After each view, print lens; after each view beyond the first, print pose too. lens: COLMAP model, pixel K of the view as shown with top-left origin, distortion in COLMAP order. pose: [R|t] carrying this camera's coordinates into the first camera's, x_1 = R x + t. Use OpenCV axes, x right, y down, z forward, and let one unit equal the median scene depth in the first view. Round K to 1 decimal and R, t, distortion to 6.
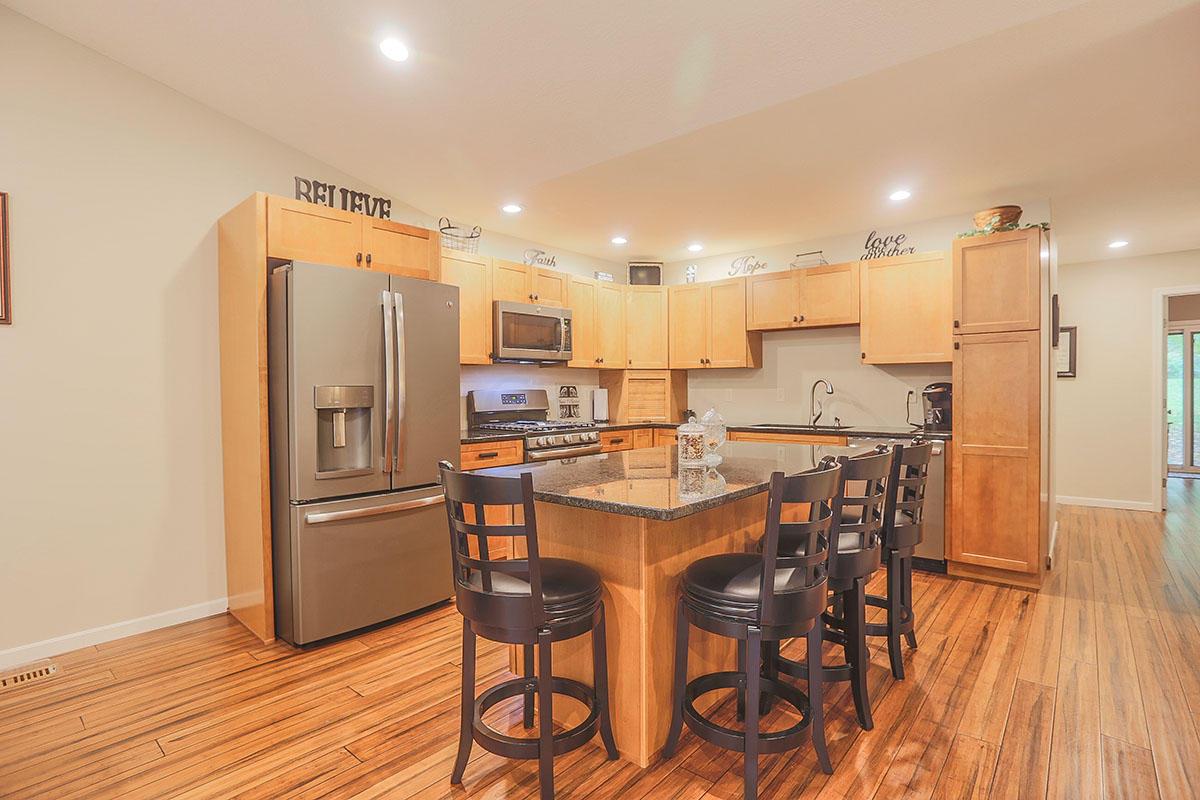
lens RADIAL K [[582.2, 0, 602.6], [0, 582.2, 401.3], [0, 0, 1]] dist [-0.056585, 0.020739]
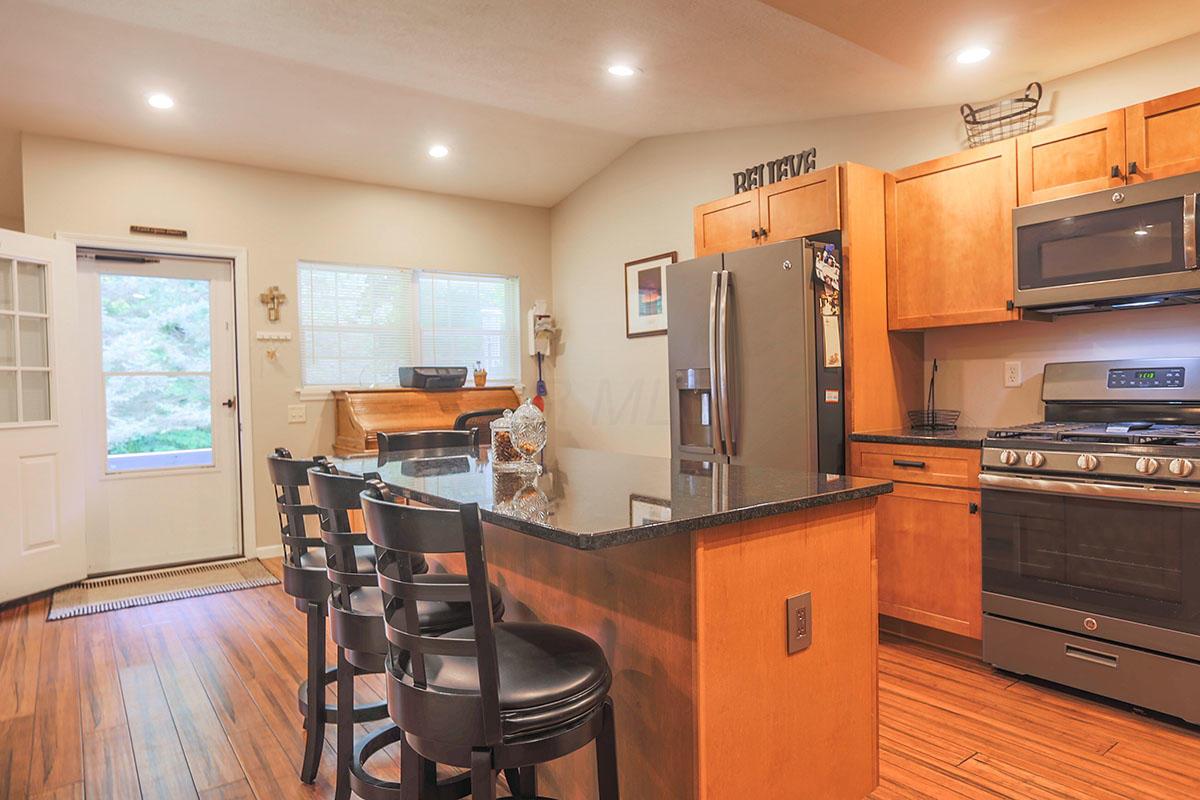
lens RADIAL K [[737.8, 0, 601.0], [0, 737.8, 397.7], [0, 0, 1]] dist [-0.039959, 0.037849]
pose [[-0.226750, 0.033263, -0.973385, 0.620171], [0.008967, 0.999446, 0.032064, -0.012408], [0.973912, -0.001458, -0.226922, 0.746970]]
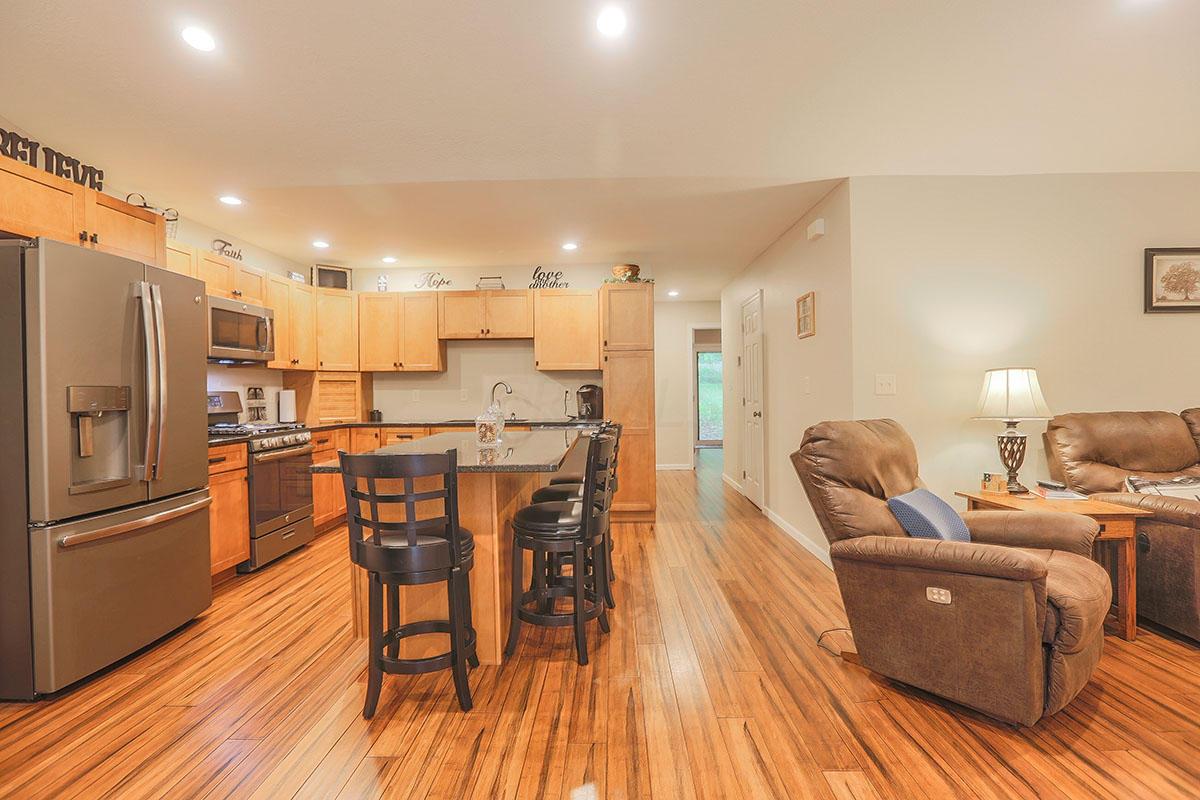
lens RADIAL K [[582.2, 0, 602.6], [0, 582.2, 401.3], [0, 0, 1]] dist [-0.056585, 0.020739]
pose [[0.774713, -0.014569, 0.632146, -0.259921], [0.017305, 0.999849, 0.001835, 0.005572], [-0.632077, 0.009518, 0.774847, -0.099986]]
